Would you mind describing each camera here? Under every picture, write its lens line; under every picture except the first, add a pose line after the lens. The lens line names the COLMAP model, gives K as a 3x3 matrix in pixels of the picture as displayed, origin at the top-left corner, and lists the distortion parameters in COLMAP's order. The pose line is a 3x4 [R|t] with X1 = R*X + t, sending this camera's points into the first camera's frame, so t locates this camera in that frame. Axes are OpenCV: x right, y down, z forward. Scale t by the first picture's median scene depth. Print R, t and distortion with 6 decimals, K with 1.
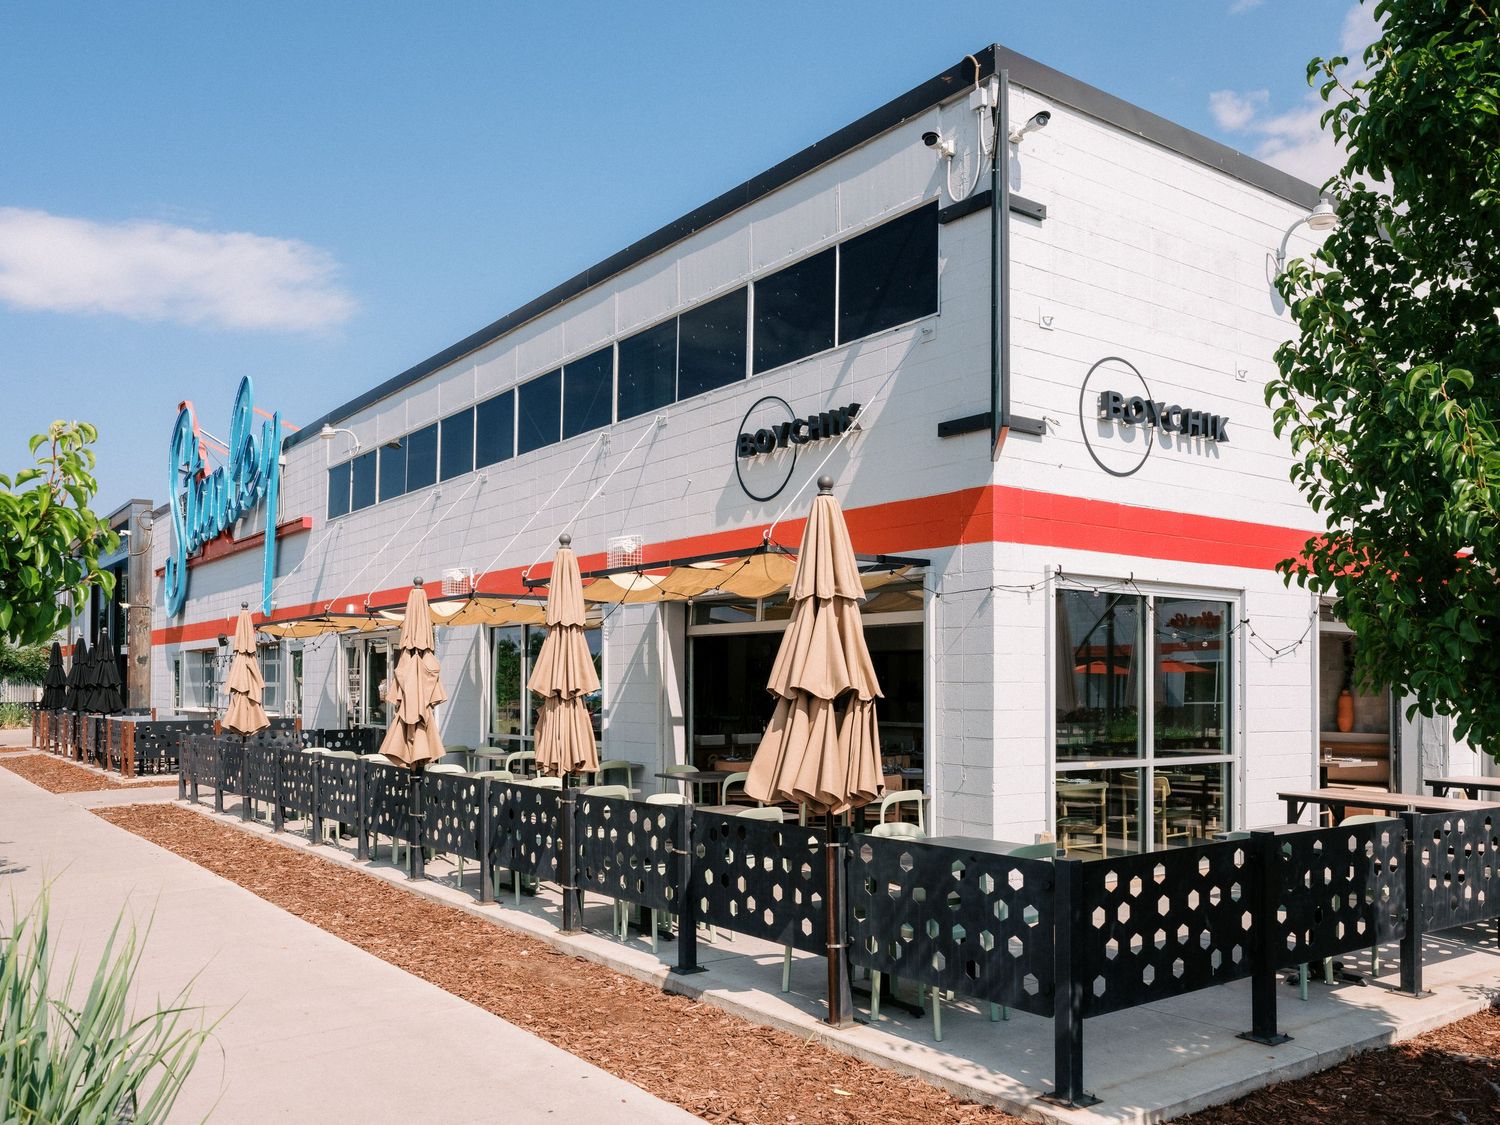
lens RADIAL K [[1266.9, 0, 751.0], [0, 1266.9, 632.1], [0, 0, 1]] dist [-0.036717, -0.000312]
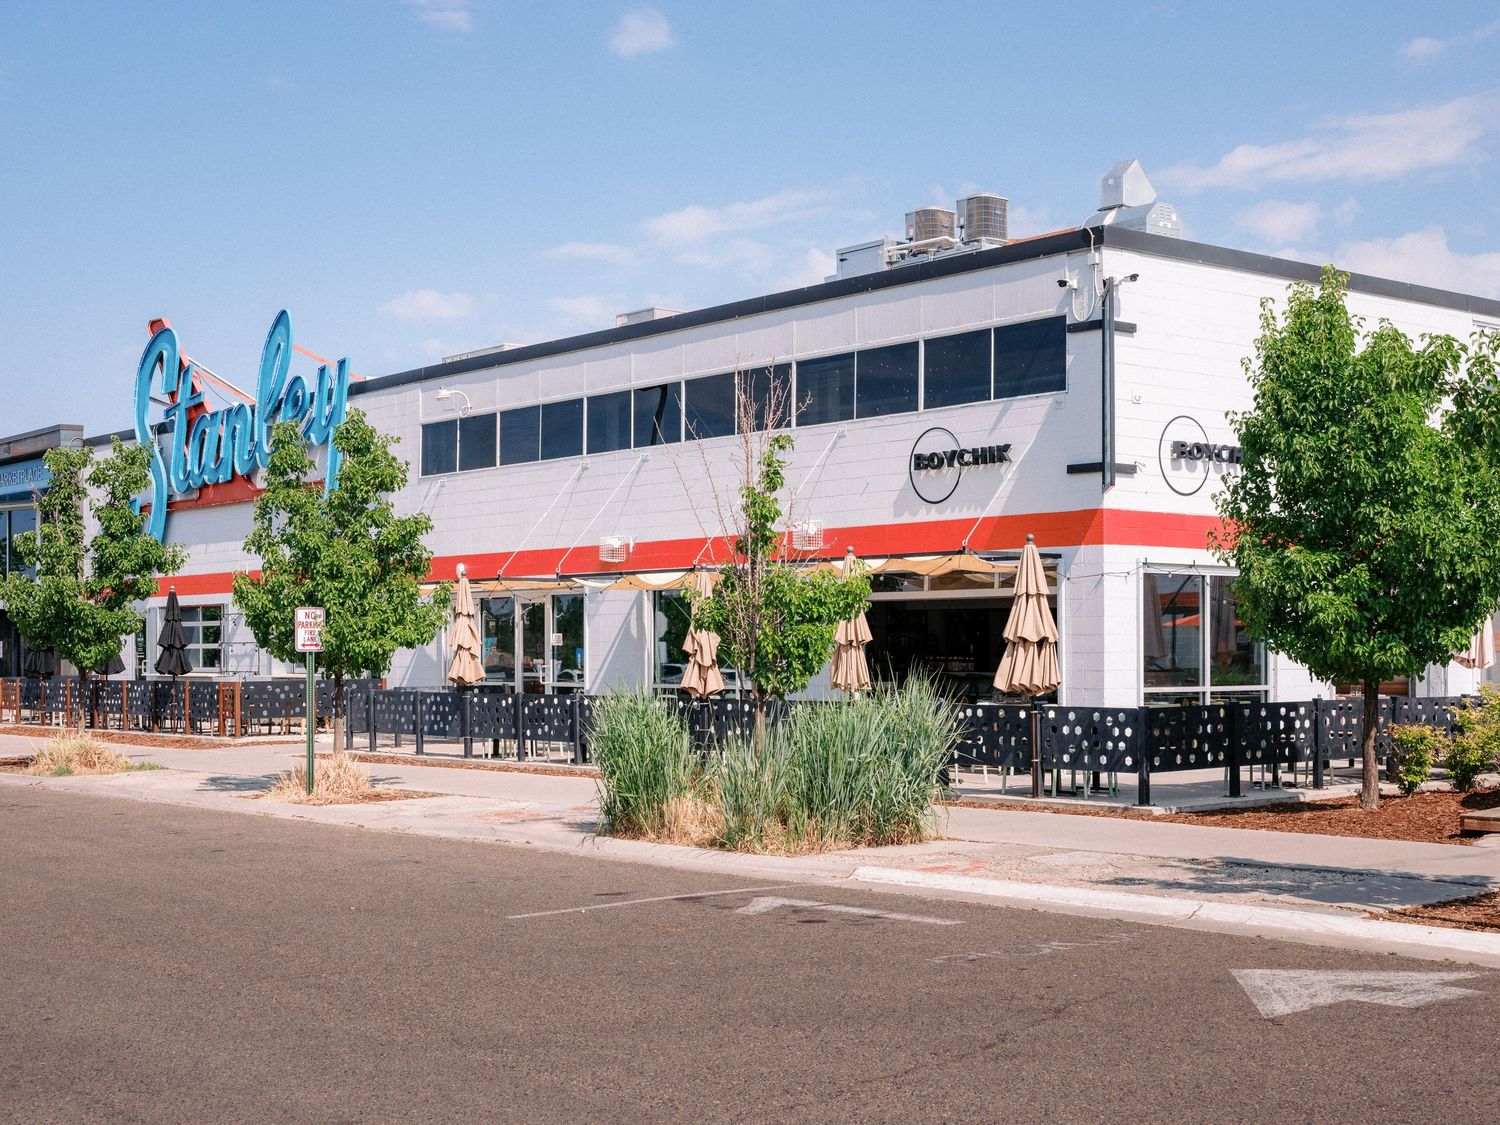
lens RADIAL K [[2313.9, 0, 750.0], [0, 2313.9, 562.5], [0, 0, 1]] dist [-0.079636, -0.055264]
pose [[0.998398, -0.004192, 0.056429, -0.386892], [0.003961, 0.999983, 0.004196, -0.060211], [-0.056446, -0.003966, 0.998398, -1.739799]]
